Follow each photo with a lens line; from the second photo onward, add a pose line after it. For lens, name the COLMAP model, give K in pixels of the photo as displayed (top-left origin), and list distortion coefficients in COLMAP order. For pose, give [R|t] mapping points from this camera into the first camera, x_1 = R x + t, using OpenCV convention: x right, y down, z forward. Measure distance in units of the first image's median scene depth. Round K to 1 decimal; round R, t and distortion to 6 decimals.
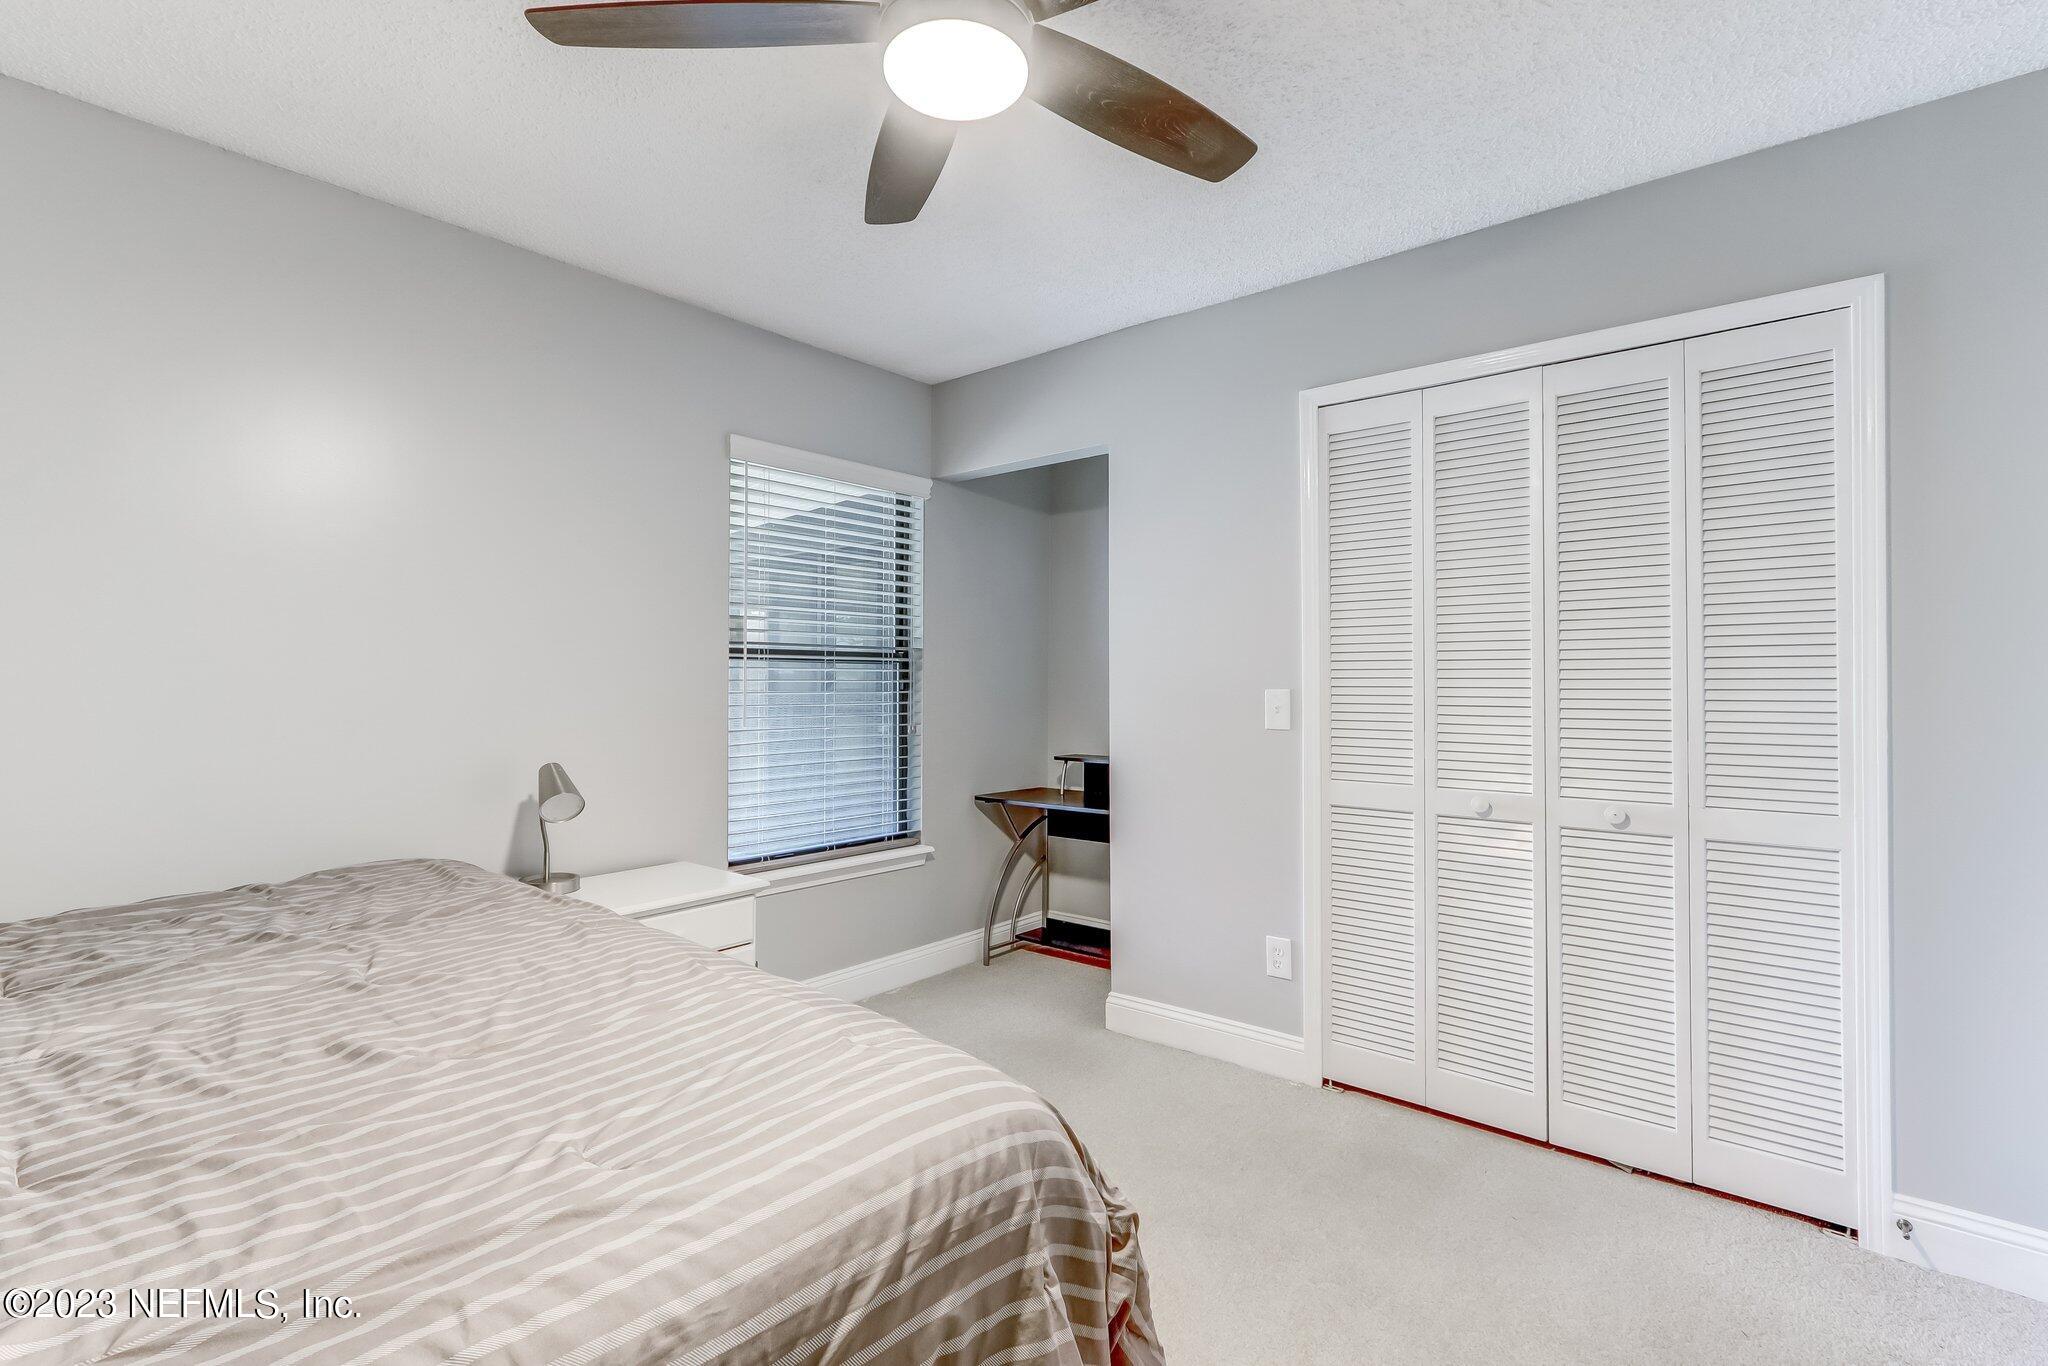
lens RADIAL K [[956.9, 0, 1015.2], [0, 956.9, 676.9], [0, 0, 1]] dist [-0.002143, -0.000202]
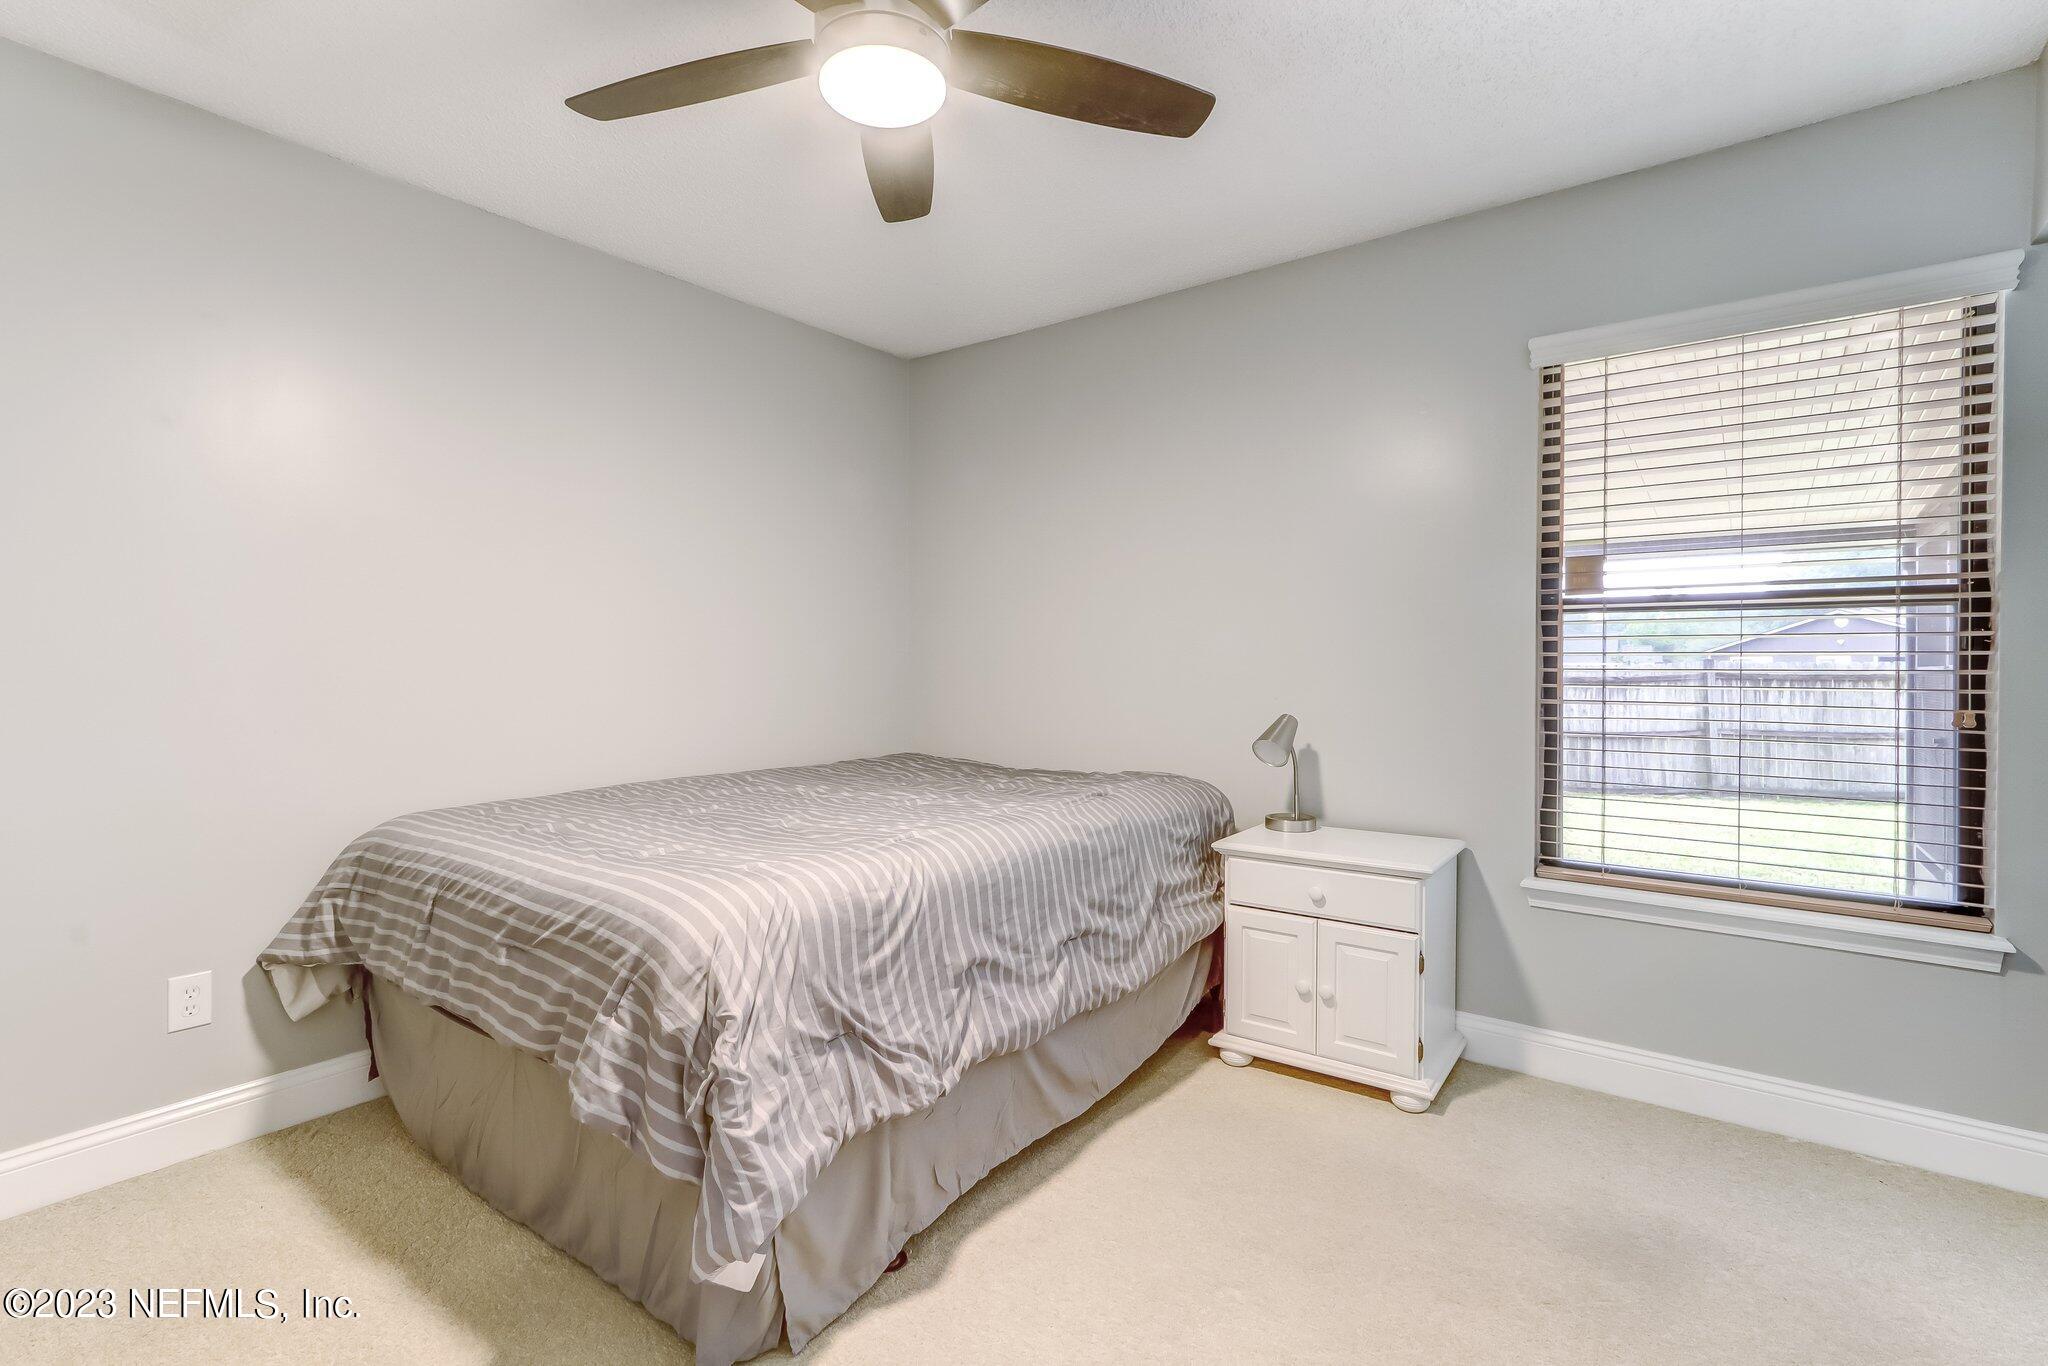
lens RADIAL K [[956.9, 0, 1015.2], [0, 956.9, 676.9], [0, 0, 1]] dist [-0.002143, -0.000202]
pose [[0.039295, 0.010620, -0.999171, 0.422498], [0.001060, 0.999943, 0.010670, 0.023399], [0.999227, -0.001478, 0.039281, 0.427650]]
